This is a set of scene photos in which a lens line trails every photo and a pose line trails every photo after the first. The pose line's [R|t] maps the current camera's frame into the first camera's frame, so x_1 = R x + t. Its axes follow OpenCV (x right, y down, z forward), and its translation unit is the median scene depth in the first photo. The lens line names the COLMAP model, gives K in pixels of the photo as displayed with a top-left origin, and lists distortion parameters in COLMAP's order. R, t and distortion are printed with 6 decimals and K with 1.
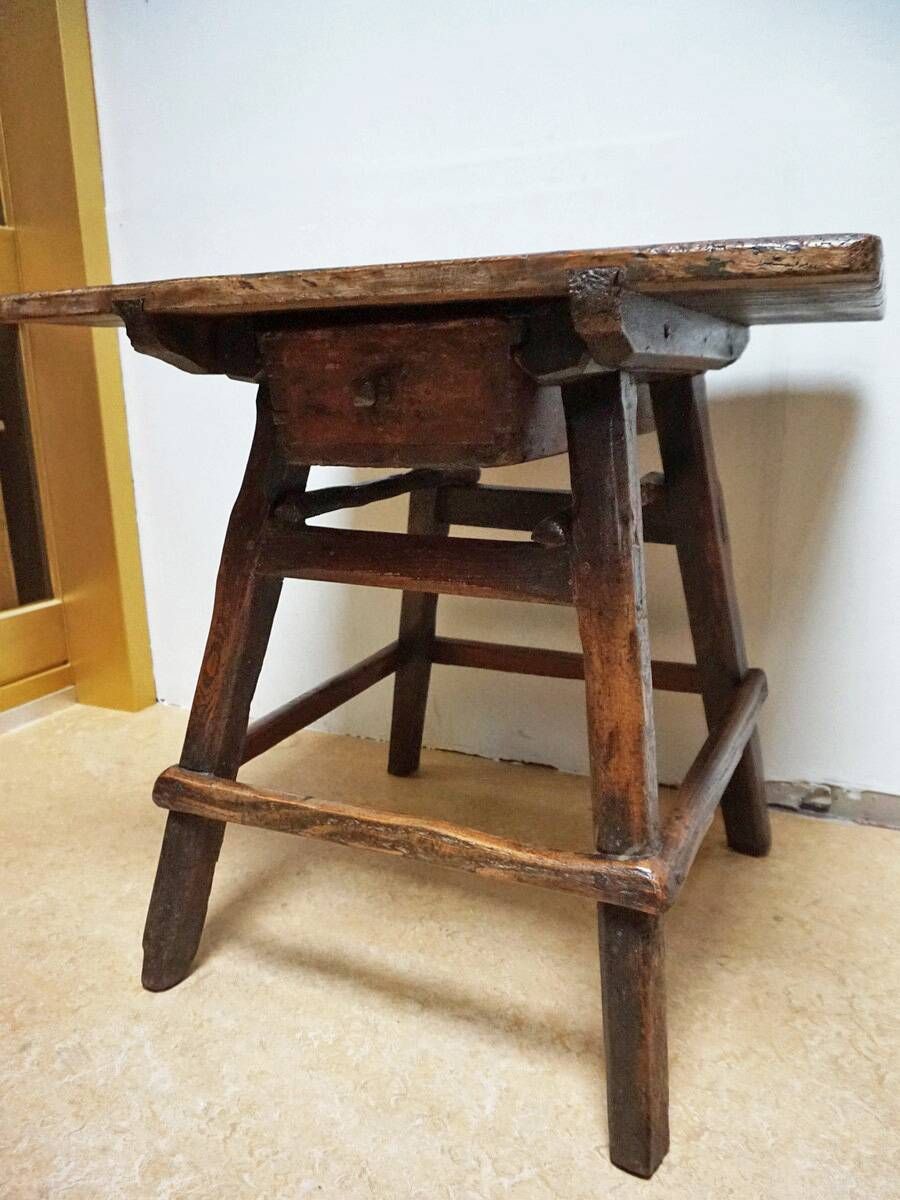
lens RADIAL K [[918.7, 0, 447.4], [0, 918.7, 638.9], [0, 0, 1]] dist [-0.043737, 0.032563]
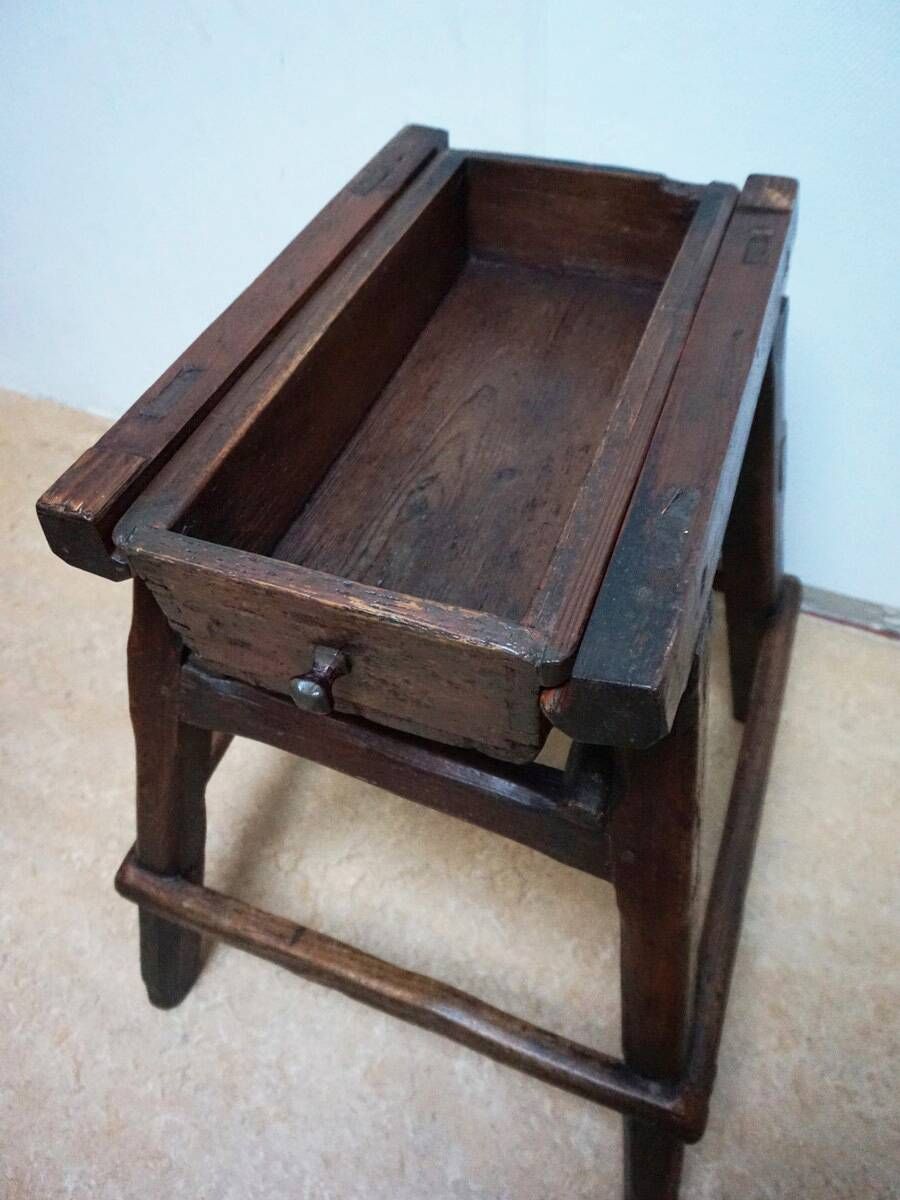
lens RADIAL K [[918.7, 0, 456.4], [0, 918.7, 584.4], [0, 0, 1]] dist [-0.043737, 0.032563]
pose [[0.999040, -0.043514, -0.005142, 0.415467], [0.039138, 0.833426, 0.551244, -0.562580], [-0.019702, -0.550915, 0.834328, 0.196195]]
